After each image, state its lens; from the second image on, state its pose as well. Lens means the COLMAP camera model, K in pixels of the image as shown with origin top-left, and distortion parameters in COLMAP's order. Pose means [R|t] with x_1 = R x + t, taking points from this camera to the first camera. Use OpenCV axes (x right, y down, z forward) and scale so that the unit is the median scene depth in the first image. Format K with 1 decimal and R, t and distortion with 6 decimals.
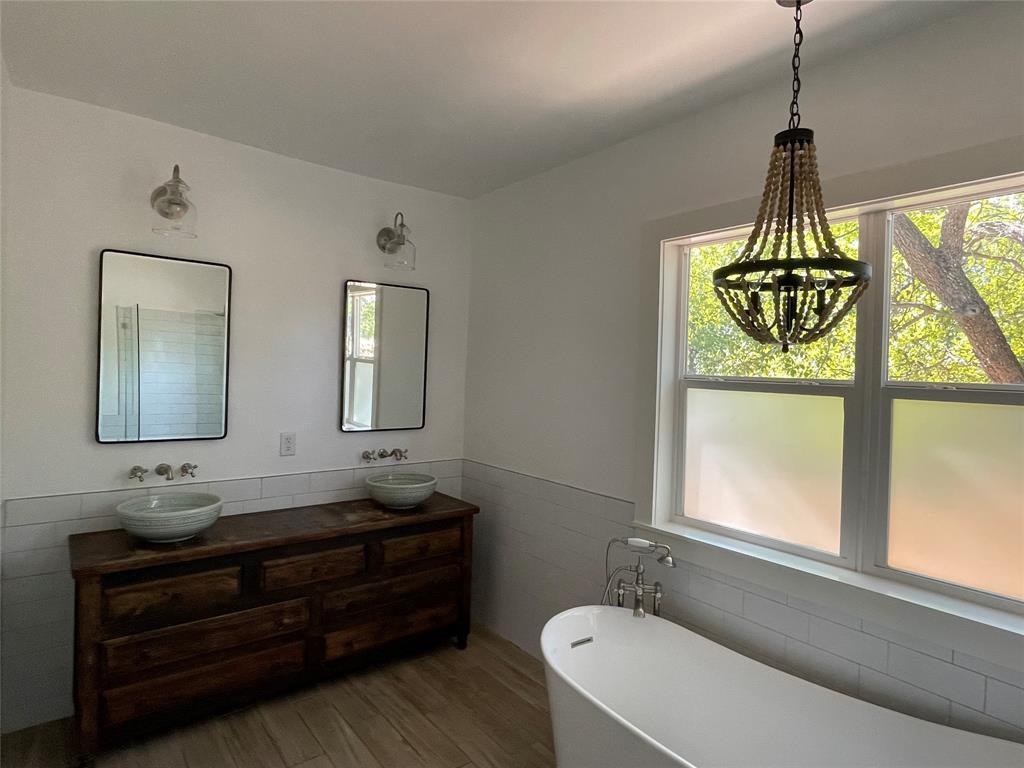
lens RADIAL K [[580.2, 0, 512.0], [0, 580.2, 384.0], [0, 0, 1]] dist [-0.003363, -0.003652]
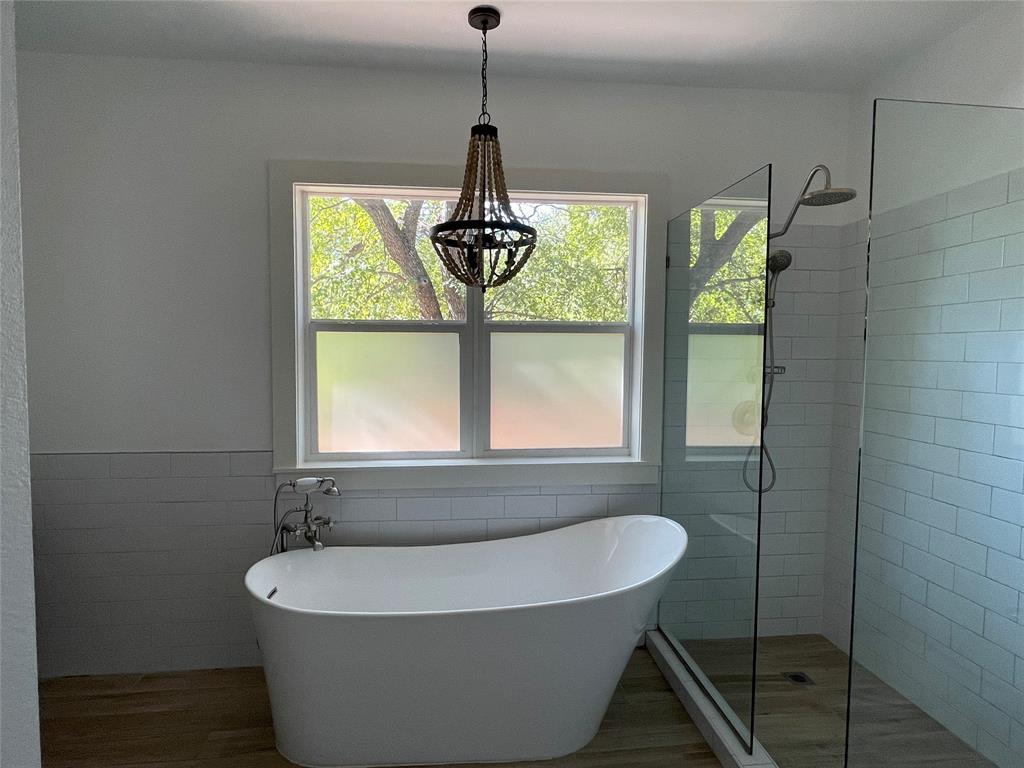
lens RADIAL K [[580.2, 0, 512.0], [0, 580.2, 384.0], [0, 0, 1]] dist [-0.003363, -0.003652]
pose [[0.525186, -0.077701, 0.847433, -0.540370], [0.035634, 0.996957, 0.069327, 0.054804], [-0.850241, -0.006212, 0.526357, 0.191010]]
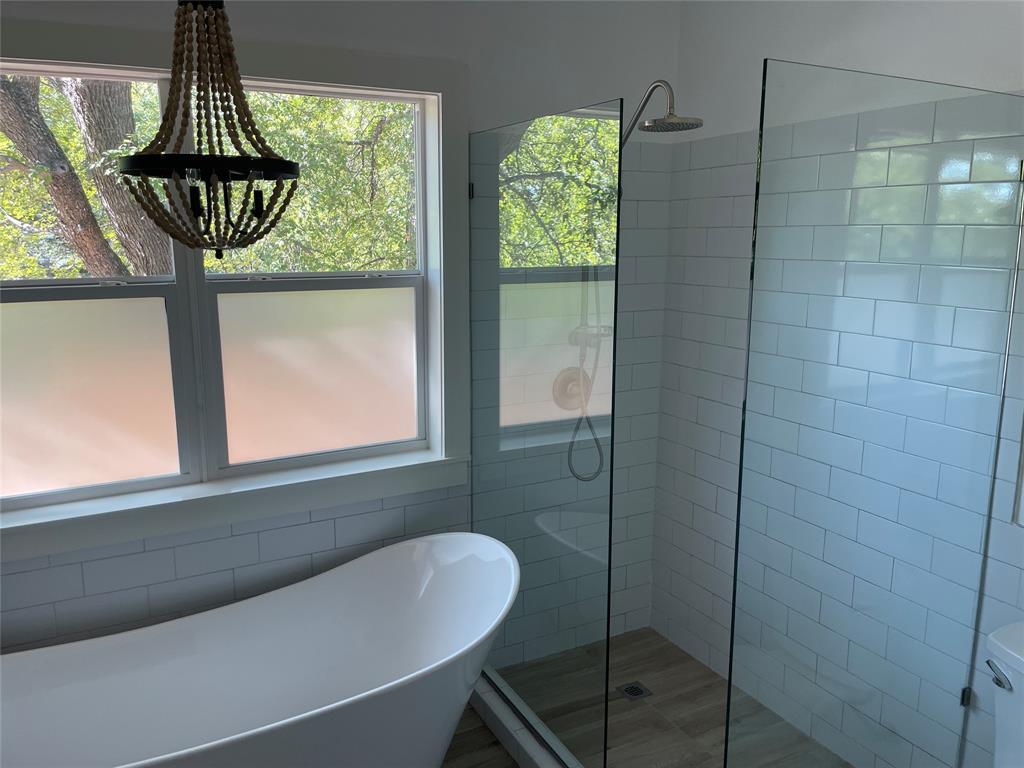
lens RADIAL K [[780.3, 0, 518.0], [0, 780.3, 372.3], [0, 0, 1]] dist [0.085816, -0.114979]
pose [[0.161215, -0.206648, 0.965042, -0.526713], [0.033844, 0.978415, 0.203858, -0.093668], [-0.986339, -0.000204, 0.164729, 0.298666]]
